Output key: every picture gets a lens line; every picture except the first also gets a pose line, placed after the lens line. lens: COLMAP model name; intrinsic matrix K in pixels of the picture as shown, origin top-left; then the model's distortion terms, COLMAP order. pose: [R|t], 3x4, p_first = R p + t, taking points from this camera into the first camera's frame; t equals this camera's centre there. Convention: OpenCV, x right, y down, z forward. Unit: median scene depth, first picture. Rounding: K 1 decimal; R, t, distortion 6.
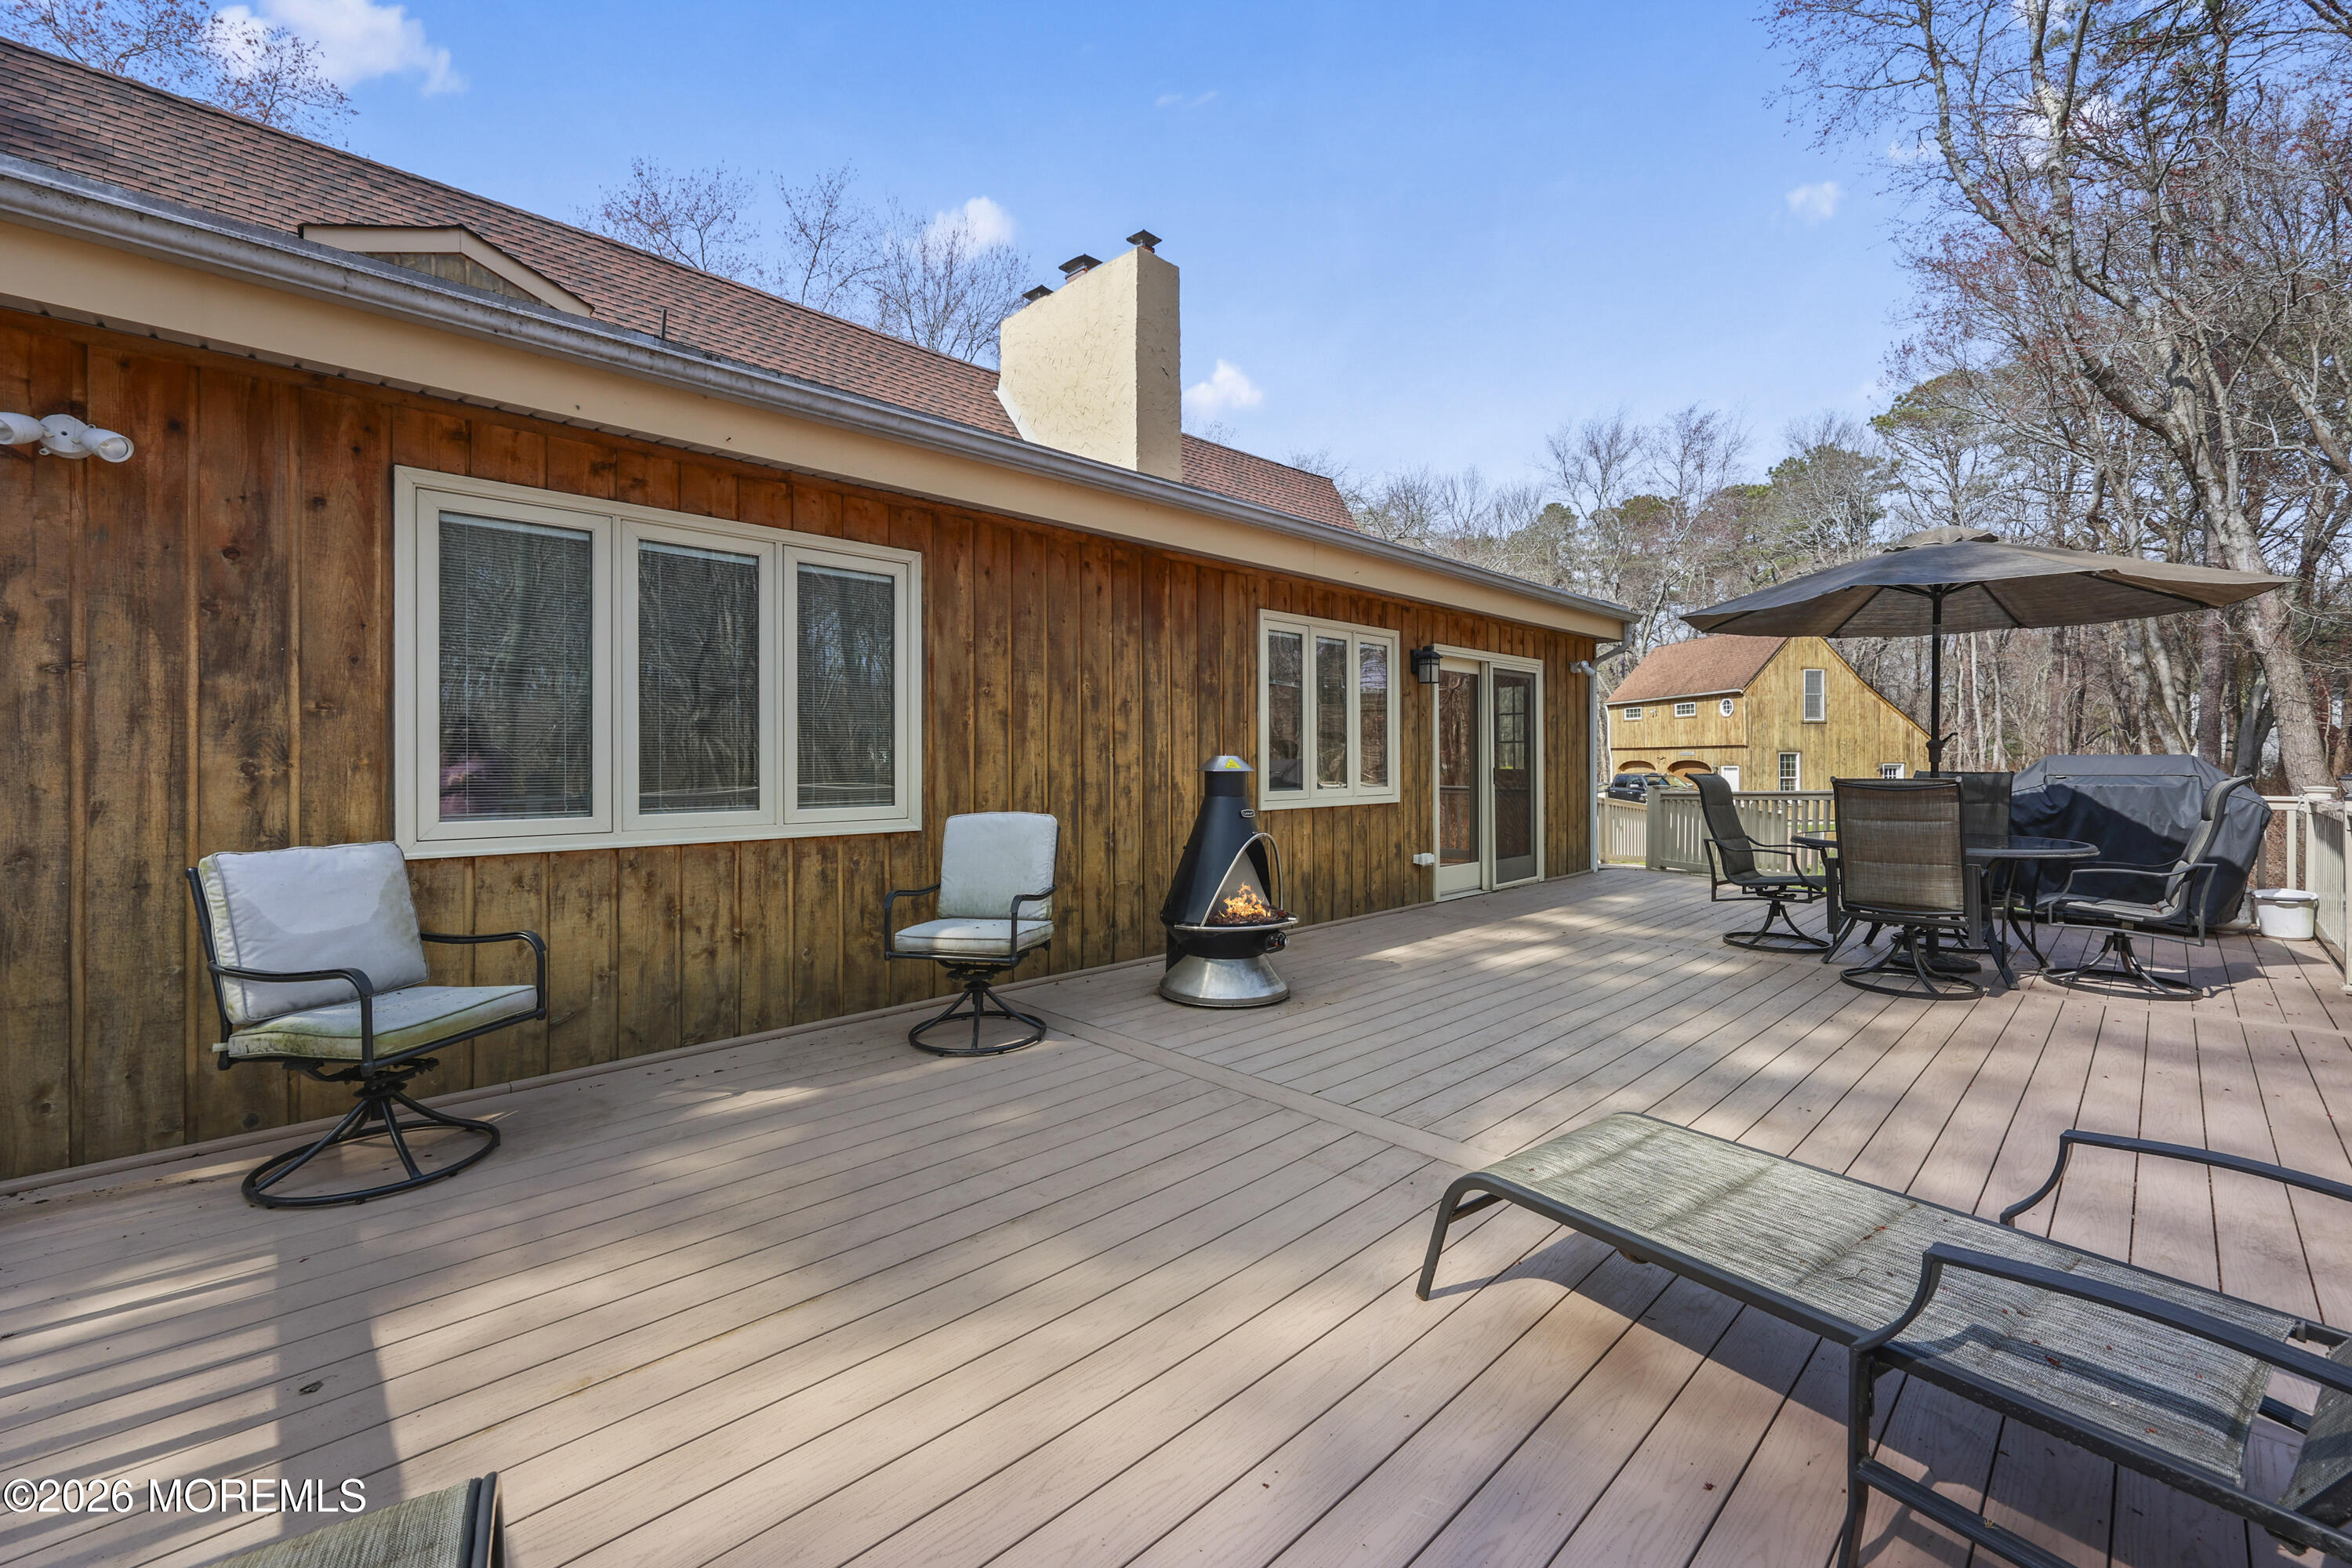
lens RADIAL K [[963.0, 0, 1176.9], [0, 963.0, 773.6], [0, 0, 1]] dist [0.004218, -0.000166]
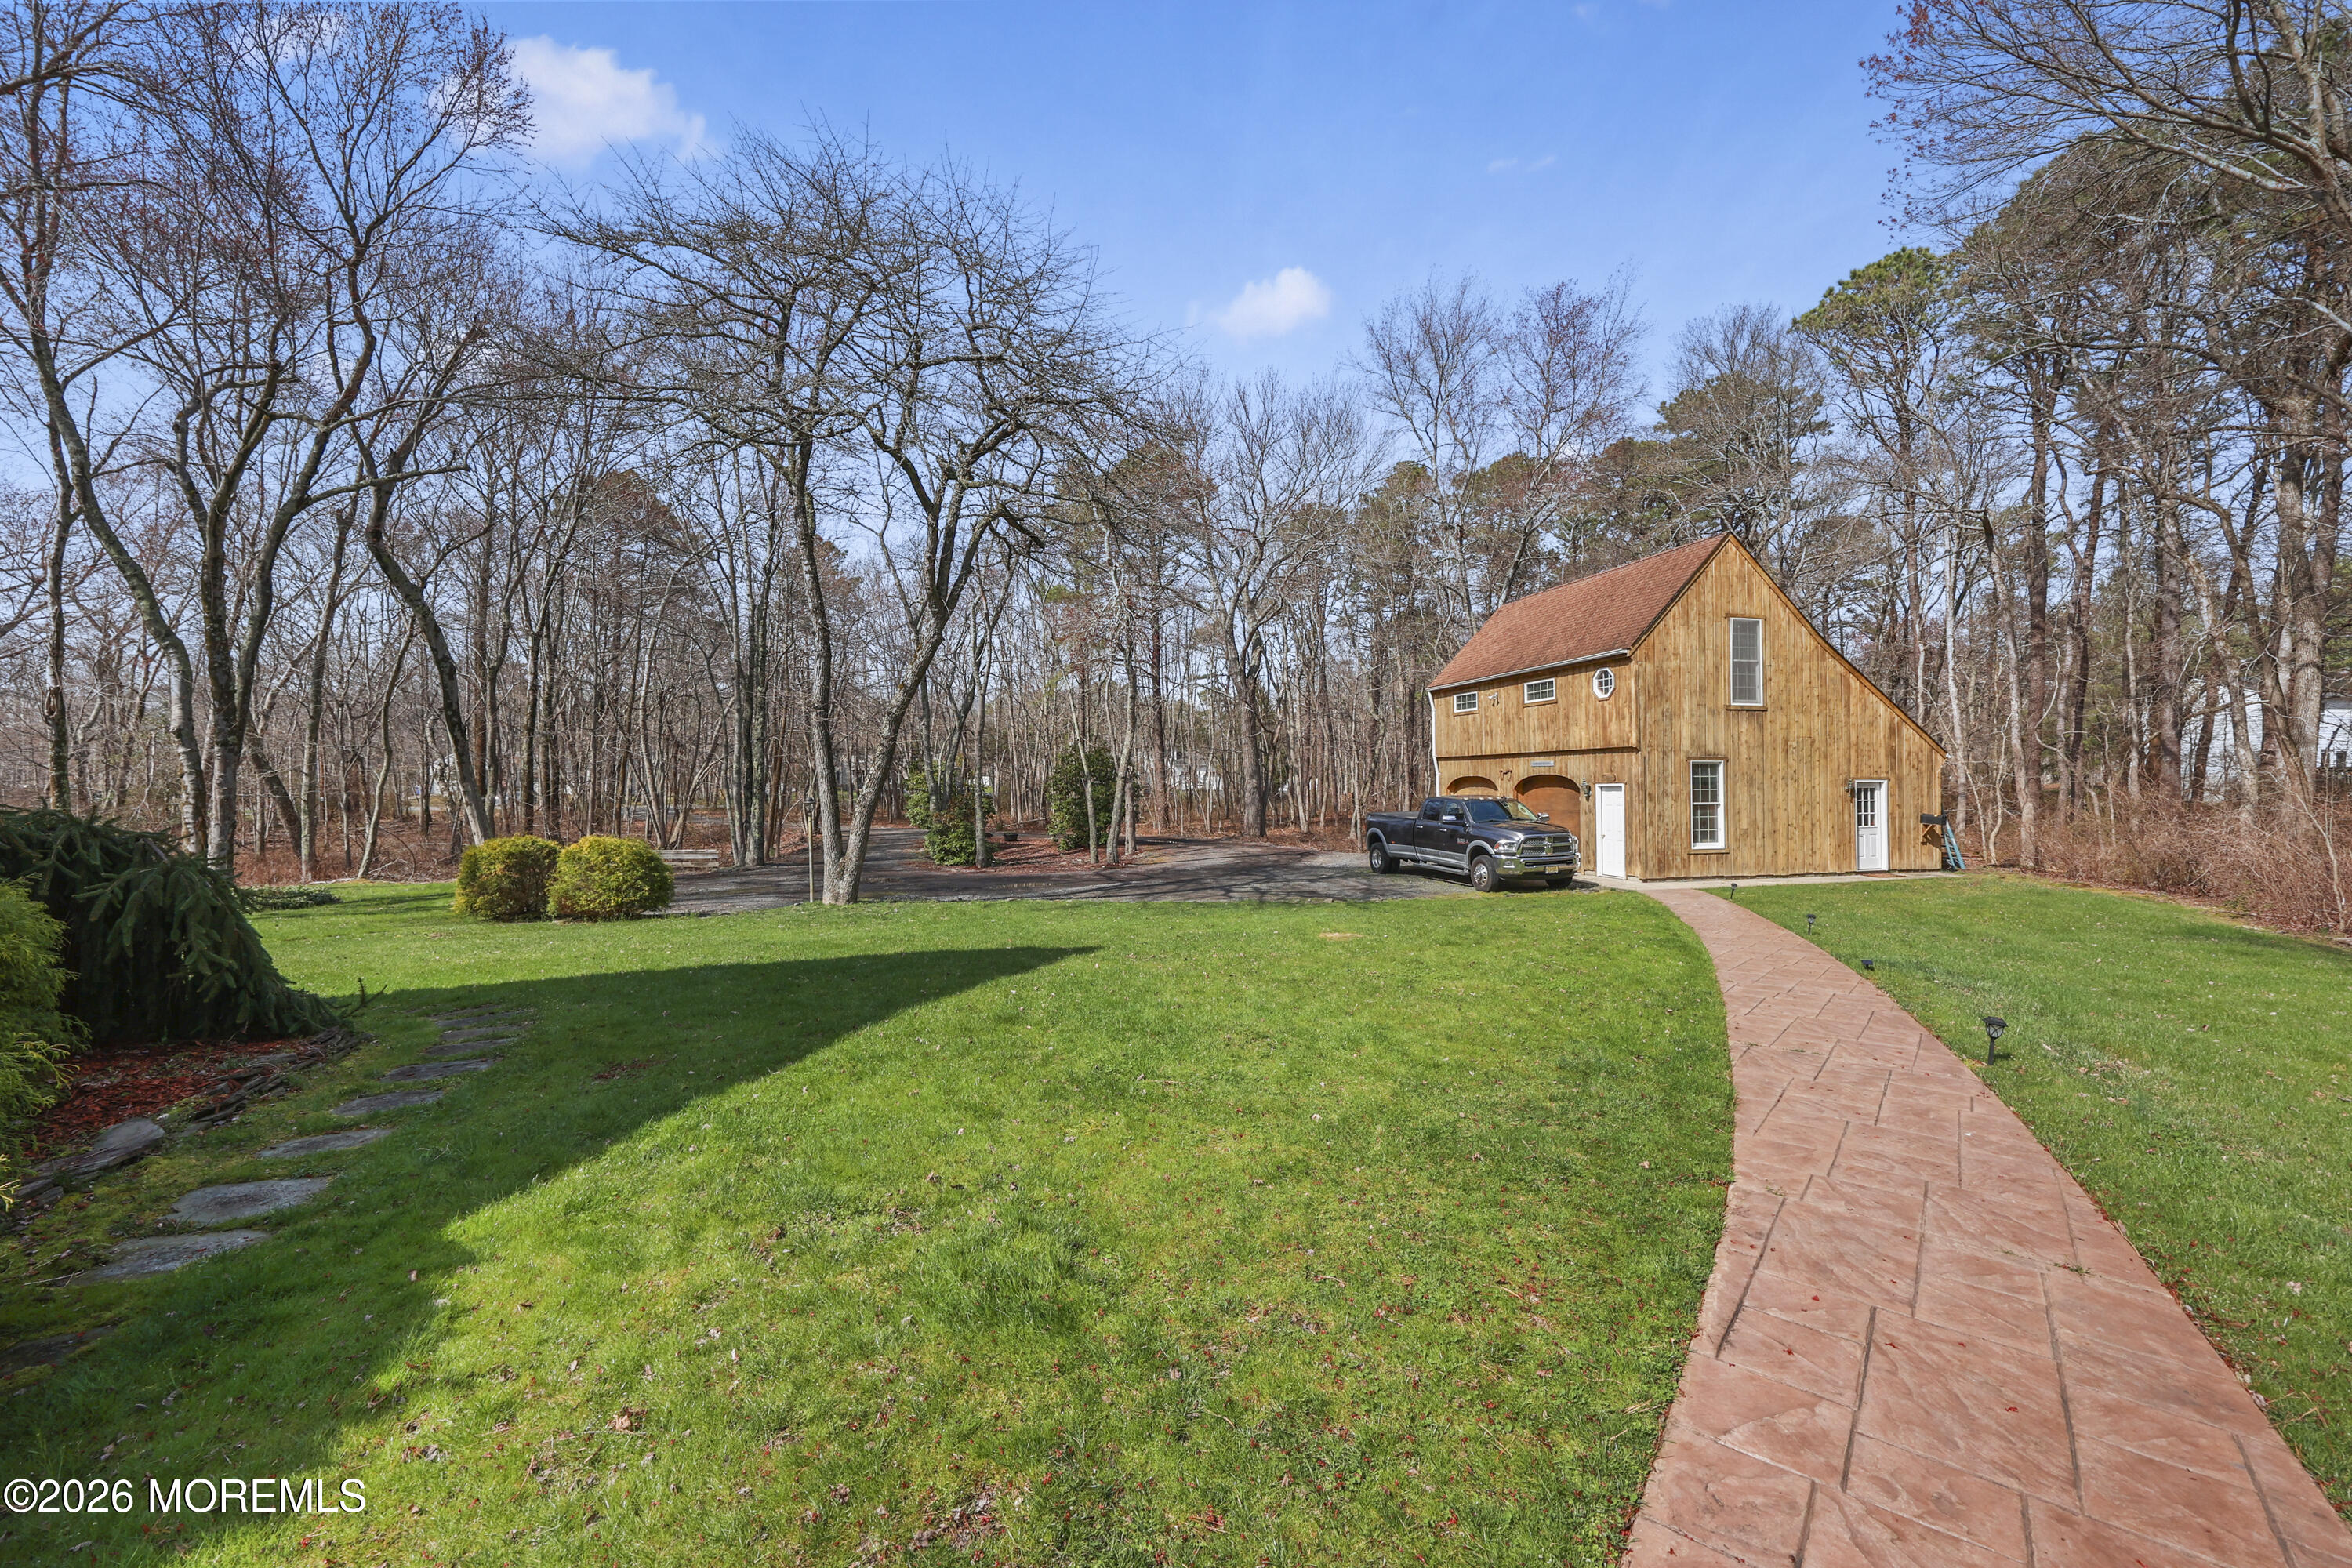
lens RADIAL K [[963.0, 0, 1173.2], [0, 963.0, 782.2], [0, 0, 1]] dist [0.004218, -0.000166]
pose [[0.996261, 0.002351, 0.086368, 0.250055], [-0.001093, 0.999893, -0.014611, 0.000088], [-0.086393, 0.014462, 0.996156, 0.425004]]
